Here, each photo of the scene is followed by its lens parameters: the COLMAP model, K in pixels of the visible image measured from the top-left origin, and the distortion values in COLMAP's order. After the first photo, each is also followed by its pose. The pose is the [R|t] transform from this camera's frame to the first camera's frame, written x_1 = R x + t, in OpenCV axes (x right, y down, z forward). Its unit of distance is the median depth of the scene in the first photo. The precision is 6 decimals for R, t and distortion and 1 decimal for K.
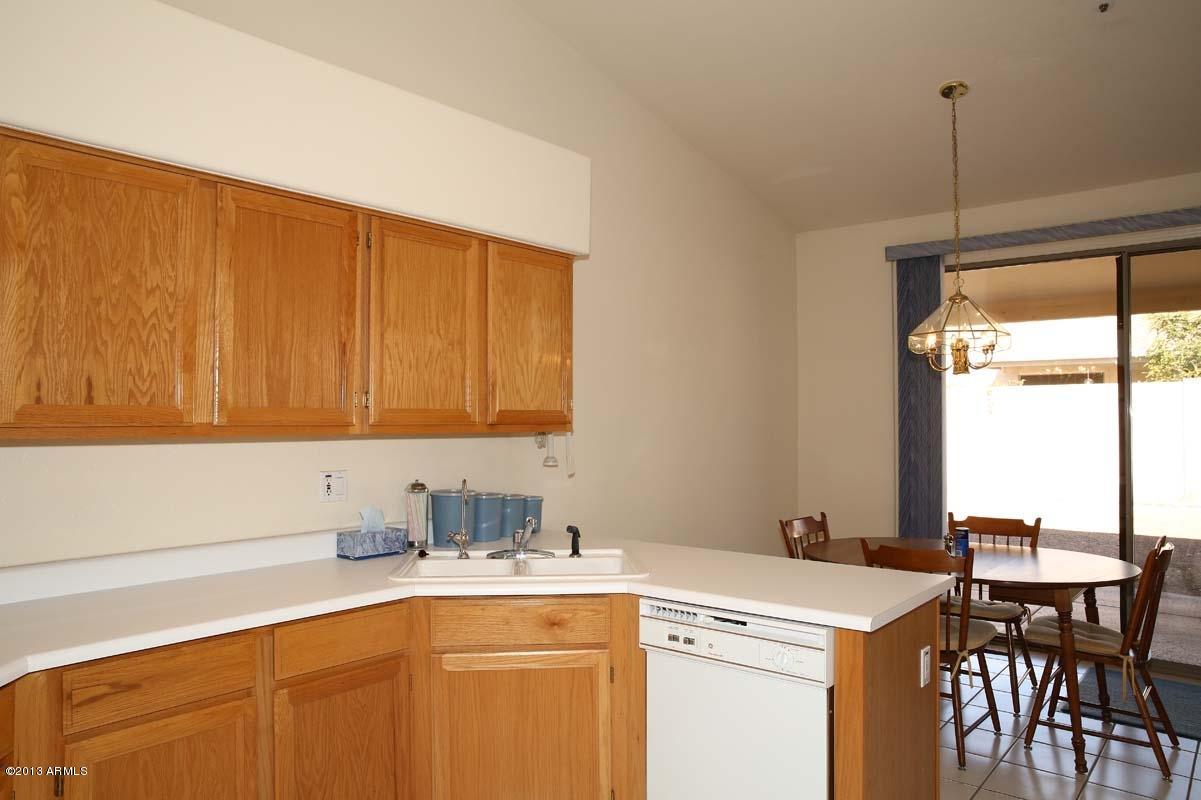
lens RADIAL K [[824.3, 0, 600.5], [0, 824.3, 400.0], [0, 0, 1]] dist [-0.112569, 0.103175]
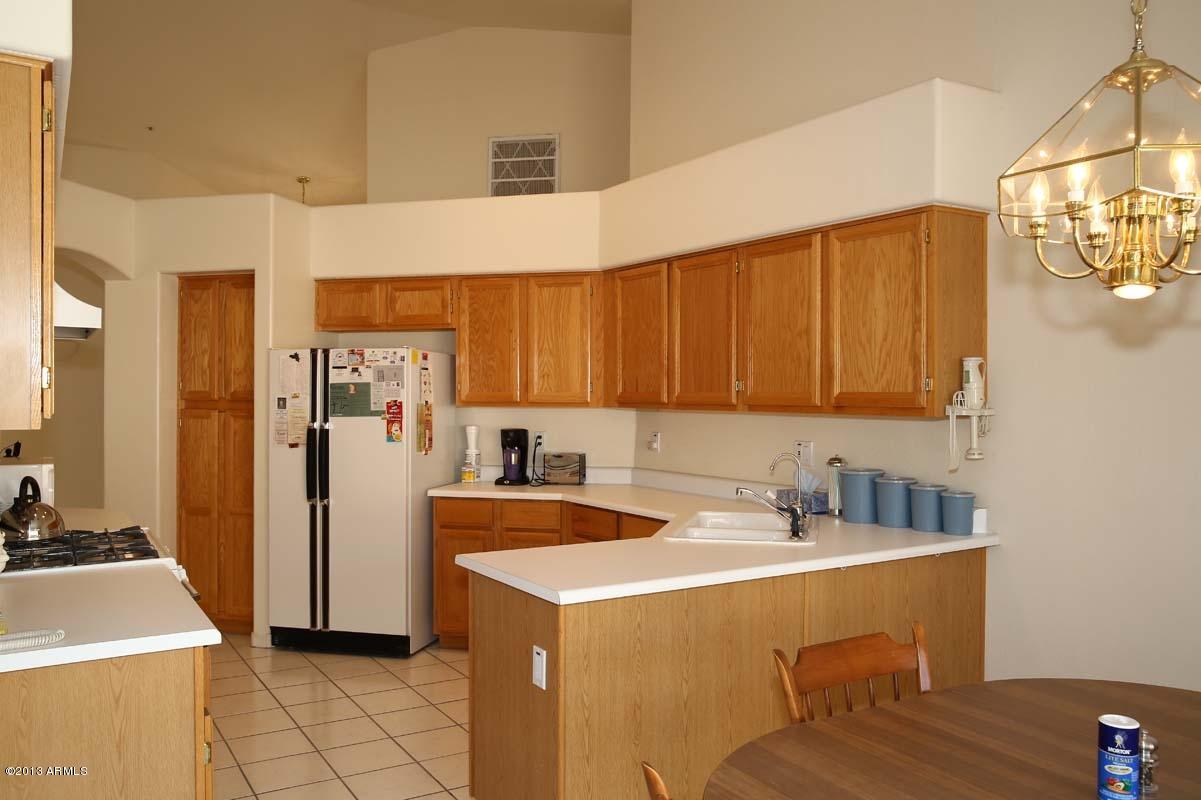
lens RADIAL K [[906.0, 0, 600.5], [0, 906.0, 400.0], [0, 0, 1]] dist [-0.098841, 0.123919]
pose [[-0.304261, 0.004144, -0.952580, 1.043070], [0.016426, 0.999865, -0.000897, 0.018195], [0.952447, -0.015920, -0.304288, 1.065290]]
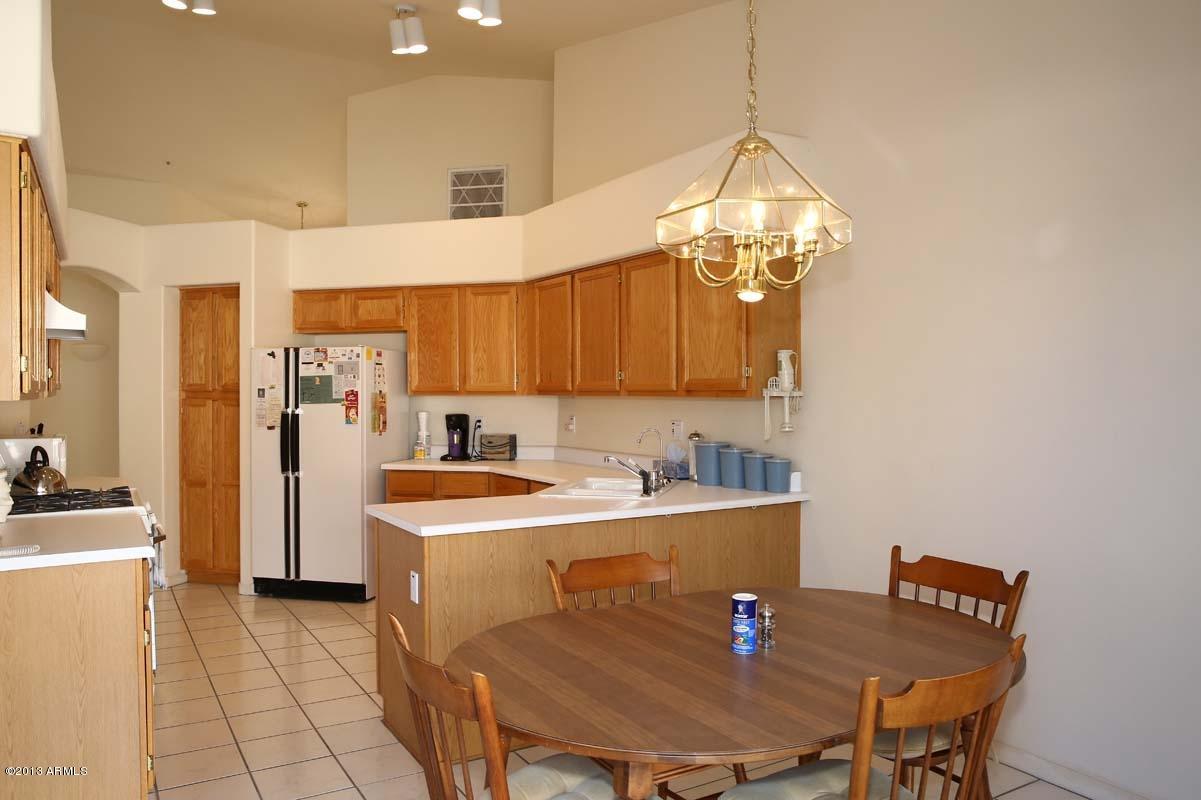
lens RADIAL K [[824.3, 0, 600.5], [0, 824.3, 400.0], [0, 0, 1]] dist [-0.112569, 0.103175]
pose [[-0.307087, 0.008157, -0.951646, 1.134077], [0.020433, 0.999789, 0.001976, 0.039518], [0.951462, -0.018838, -0.307189, 1.269492]]
